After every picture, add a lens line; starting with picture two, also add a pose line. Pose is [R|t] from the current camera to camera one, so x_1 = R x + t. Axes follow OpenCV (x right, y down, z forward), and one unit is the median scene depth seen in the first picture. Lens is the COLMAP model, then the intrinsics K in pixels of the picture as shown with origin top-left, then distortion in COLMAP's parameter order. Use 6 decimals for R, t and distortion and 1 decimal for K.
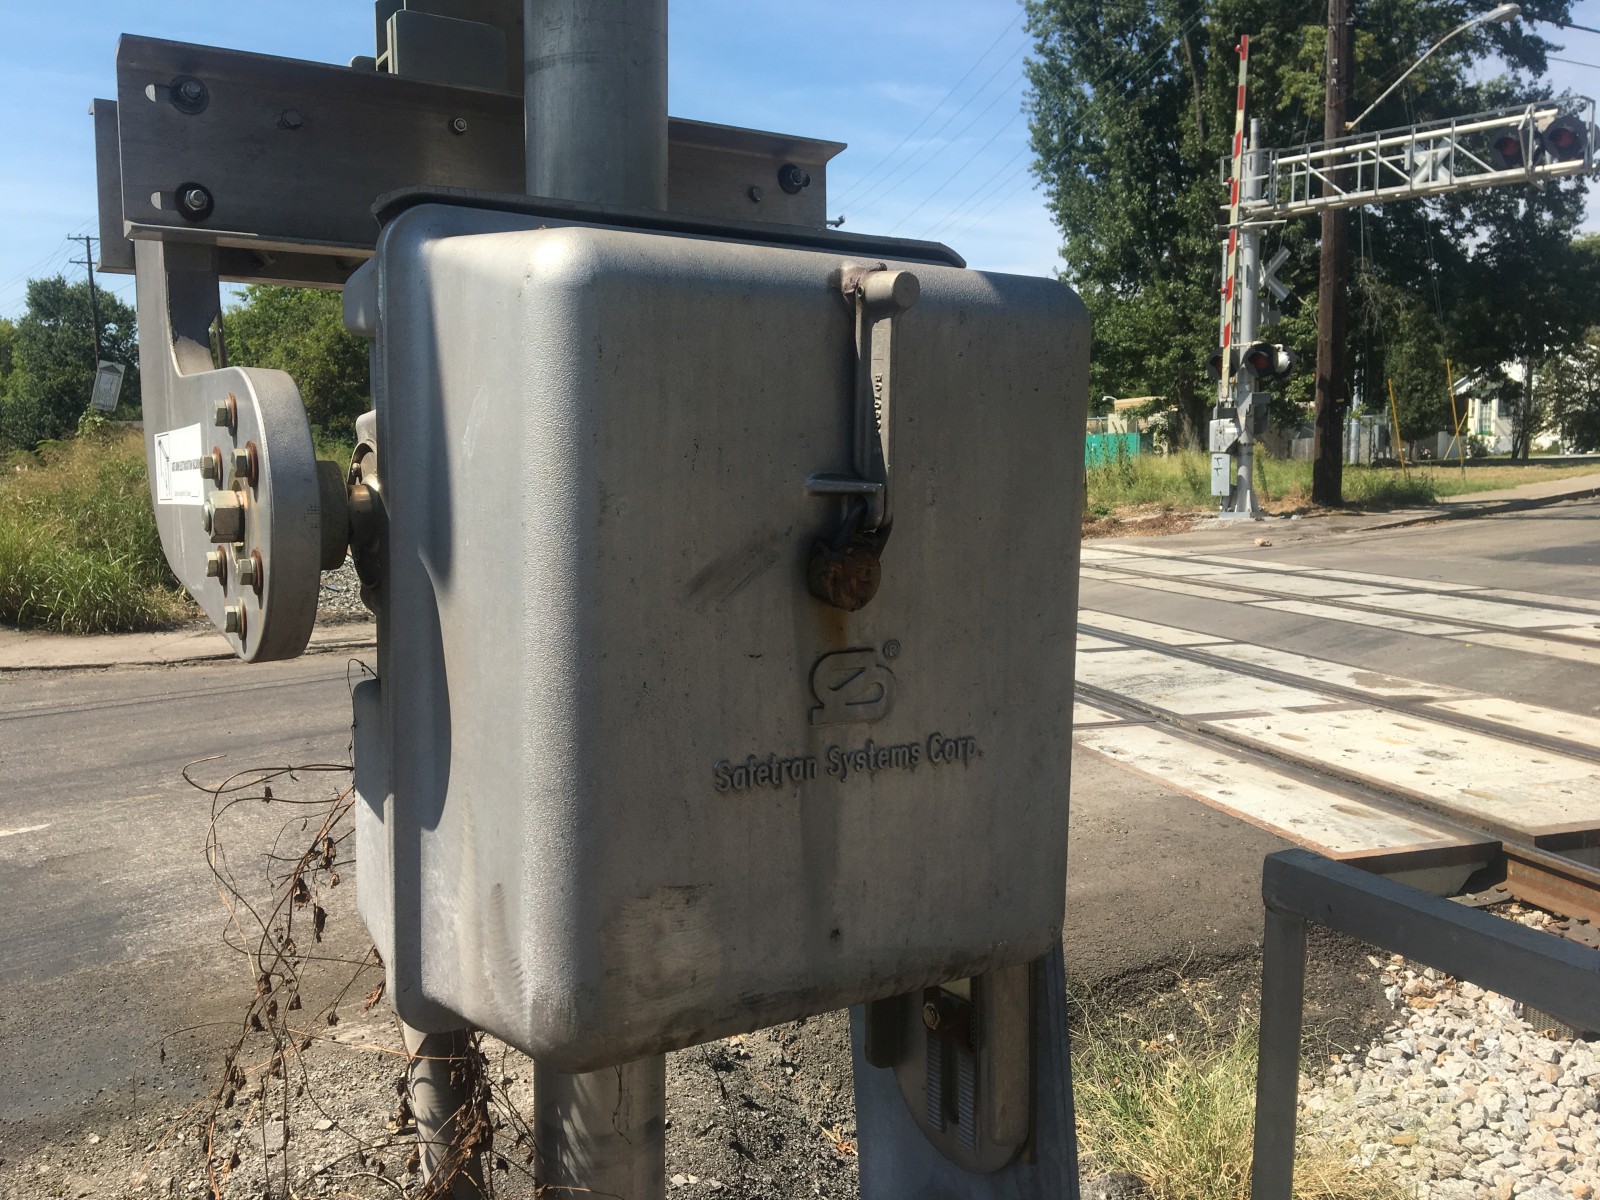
lens RADIAL K [[1373.9, 0, 802.0], [0, 1373.9, 607.0], [0, 0, 1]] dist [0.017187, -0.003462]
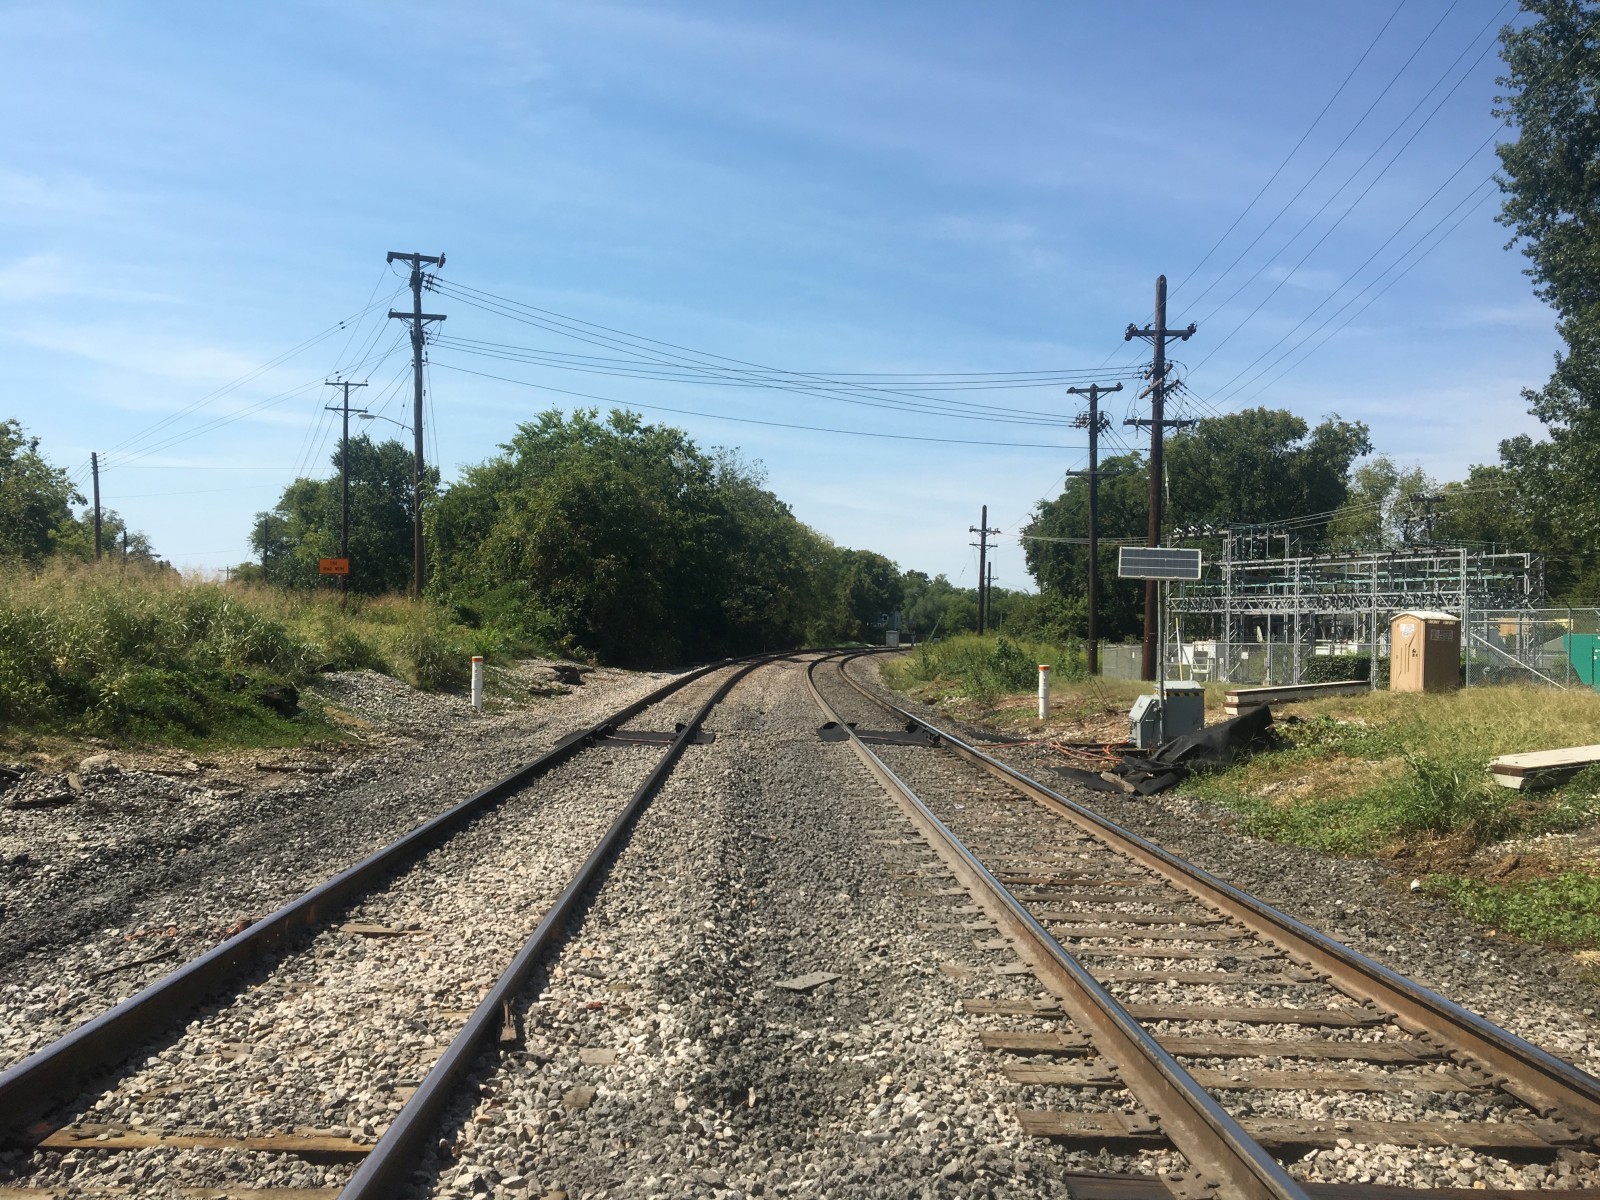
lens RADIAL K [[1350.6, 0, 787.6], [0, 1350.6, 609.5], [0, 0, 1]] dist [0.094358, -0.156120]
pose [[0.963947, 0.032211, -0.264136, 0.014275], [-0.066185, 0.990474, -0.120749, -0.026420], [0.257731, 0.133877, 0.956897, 0.221736]]
